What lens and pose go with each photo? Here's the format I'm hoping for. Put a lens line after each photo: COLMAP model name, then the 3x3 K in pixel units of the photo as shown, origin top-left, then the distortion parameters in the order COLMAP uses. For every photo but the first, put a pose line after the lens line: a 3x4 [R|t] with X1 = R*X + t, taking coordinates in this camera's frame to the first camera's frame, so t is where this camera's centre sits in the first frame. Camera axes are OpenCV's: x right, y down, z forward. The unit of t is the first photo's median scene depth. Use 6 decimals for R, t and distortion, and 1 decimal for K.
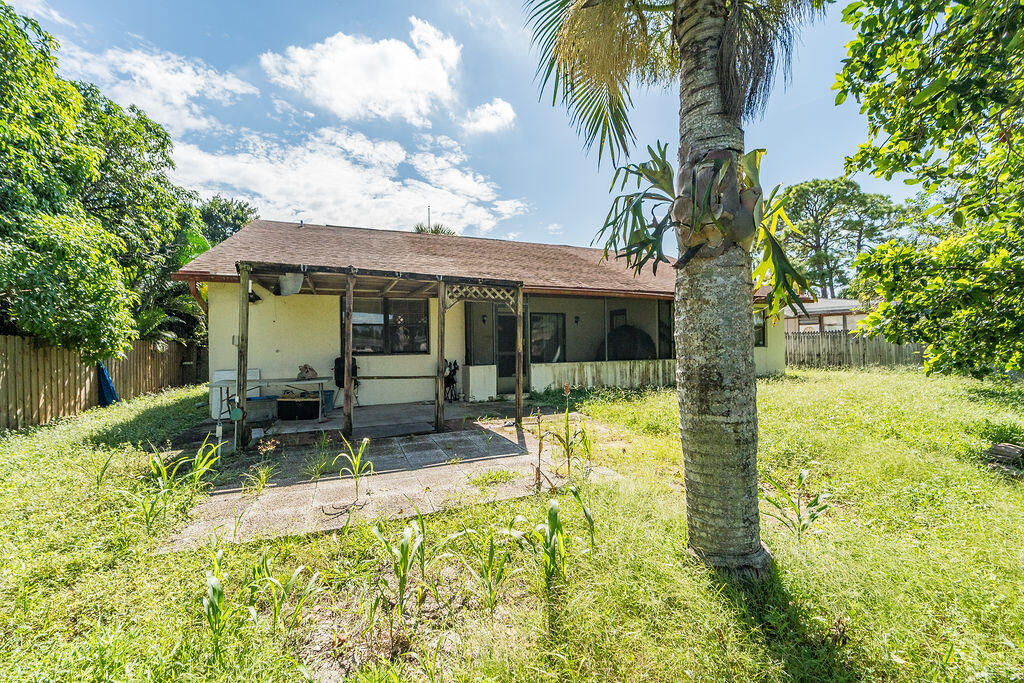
lens RADIAL K [[421.3, 0, 512.2], [0, 421.3, 349.5], [0, 0, 1]] dist [-0.010529, 0.000006]
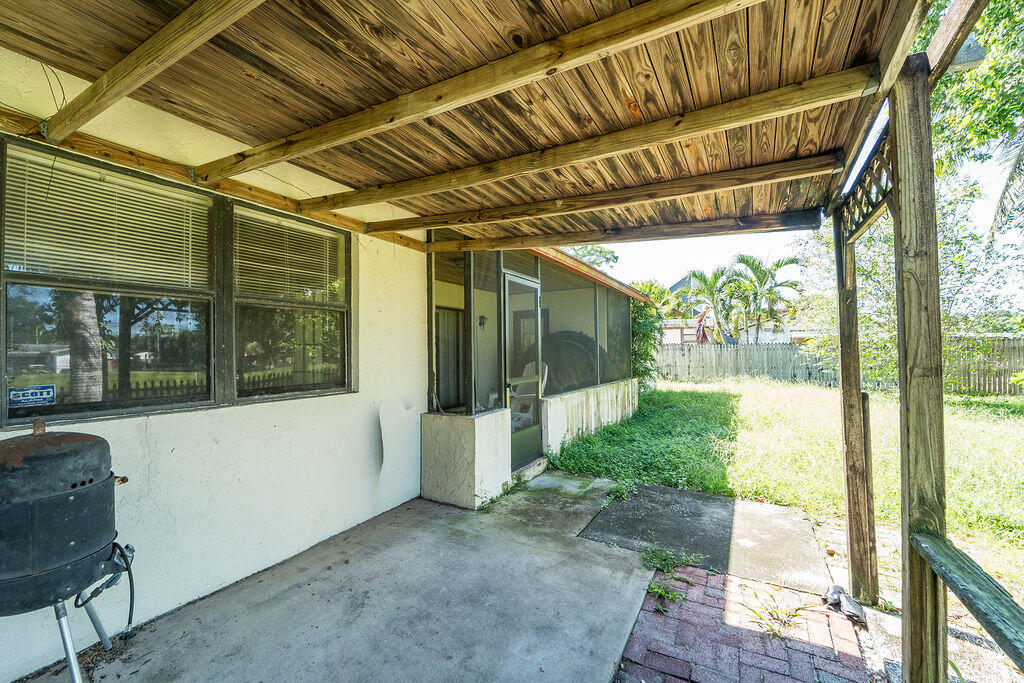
lens RADIAL K [[422.2, 0, 512.0], [0, 422.2, 341.5], [0, 0, 1]] dist [-0.014537, 0.000104]
pose [[0.799094, 0.017559, 0.600950, -0.293591], [0.010284, 0.999028, -0.042866, -0.013125], [-0.601118, 0.040434, 0.798136, 0.618254]]
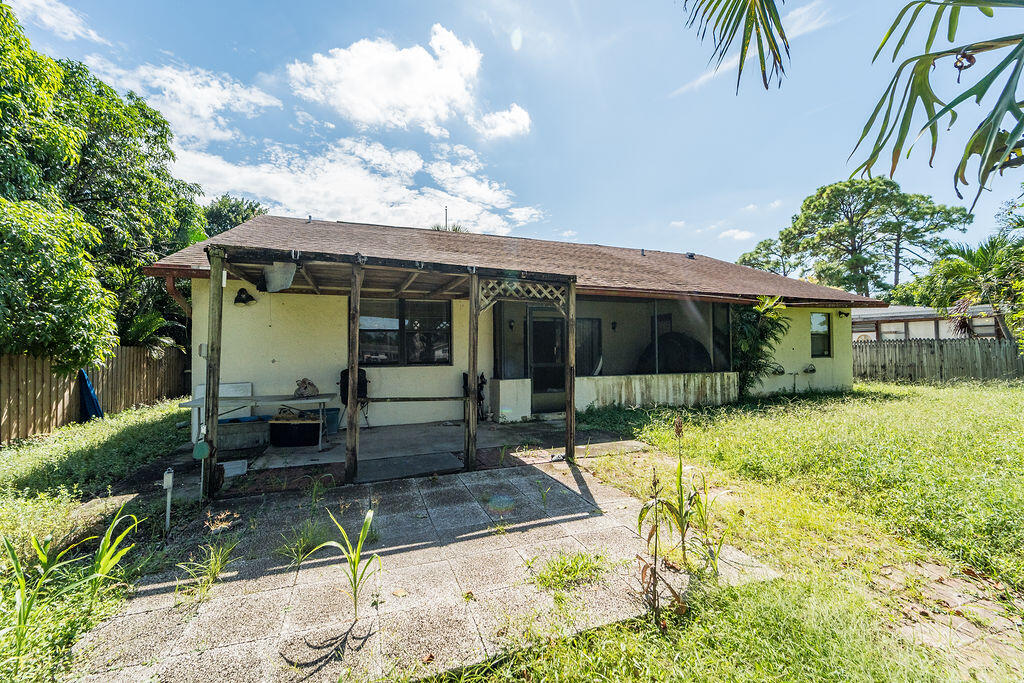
lens RADIAL K [[422.2, 0, 512.0], [0, 422.2, 341.5], [0, 0, 1]] dist [-0.014537, 0.000104]
pose [[0.999441, 0.004017, -0.033199, -0.046292], [-0.005147, 0.999408, -0.034014, -0.008223], [0.033042, 0.034166, 0.998870, 0.144750]]
